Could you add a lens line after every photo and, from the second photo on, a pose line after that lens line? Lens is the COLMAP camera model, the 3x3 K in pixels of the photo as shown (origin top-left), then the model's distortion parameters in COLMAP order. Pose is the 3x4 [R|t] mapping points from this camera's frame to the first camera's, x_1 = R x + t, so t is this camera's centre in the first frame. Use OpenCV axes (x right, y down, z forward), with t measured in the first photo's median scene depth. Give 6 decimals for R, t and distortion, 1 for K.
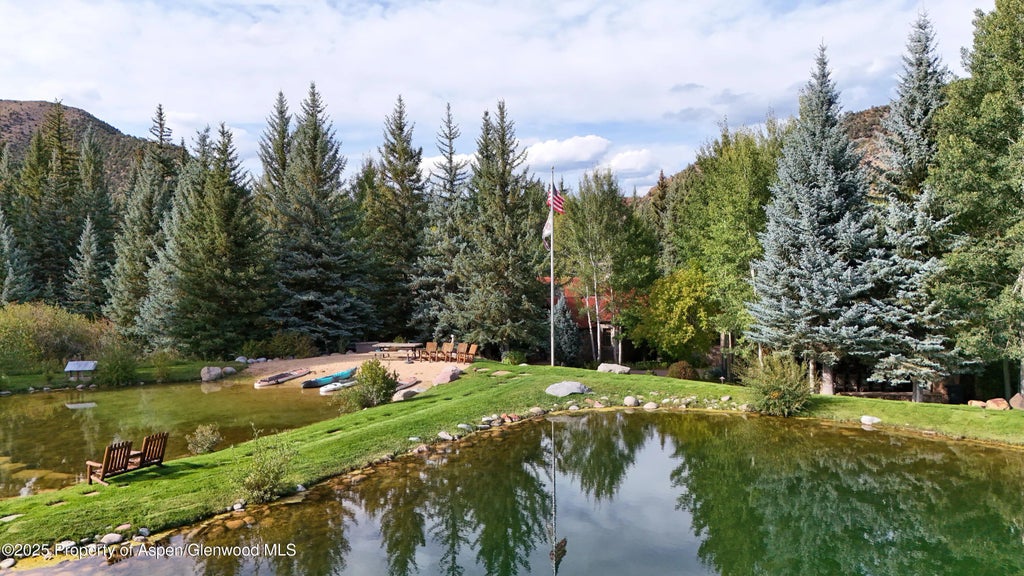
lens RADIAL K [[752.0, 0, 514.5], [0, 752.0, 287.3], [0, 0, 1]] dist [0.067171, -0.060650]
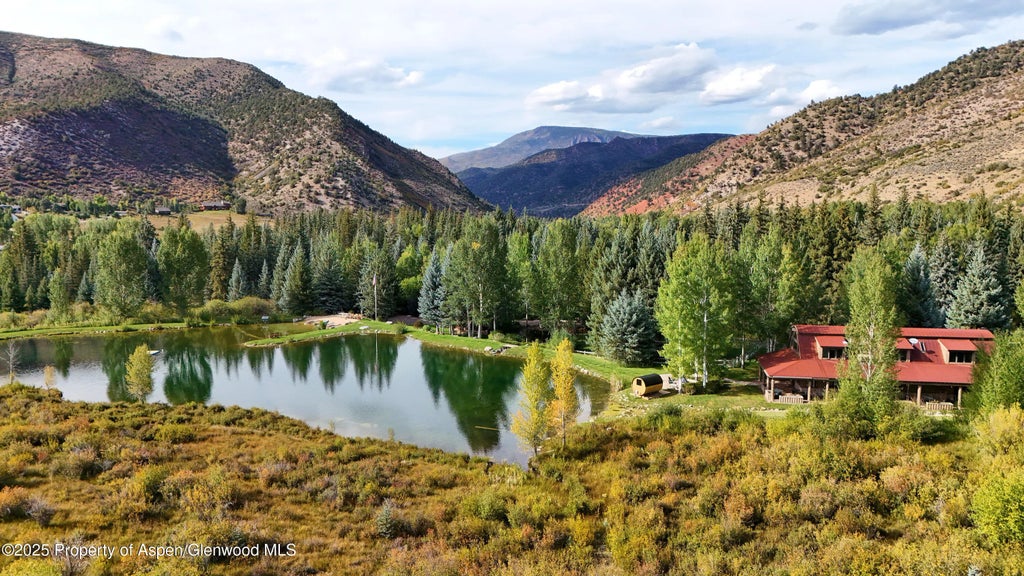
lens RADIAL K [[752.0, 0, 510.3], [0, 752.0, 291.9], [0, 0, 1]] dist [0.067171, -0.060650]
pose [[0.981694, 0.027310, -0.188497, 1.254048], [-0.008744, 0.995085, 0.098633, -0.377031], [0.190264, -0.095179, 0.977108, -2.283688]]
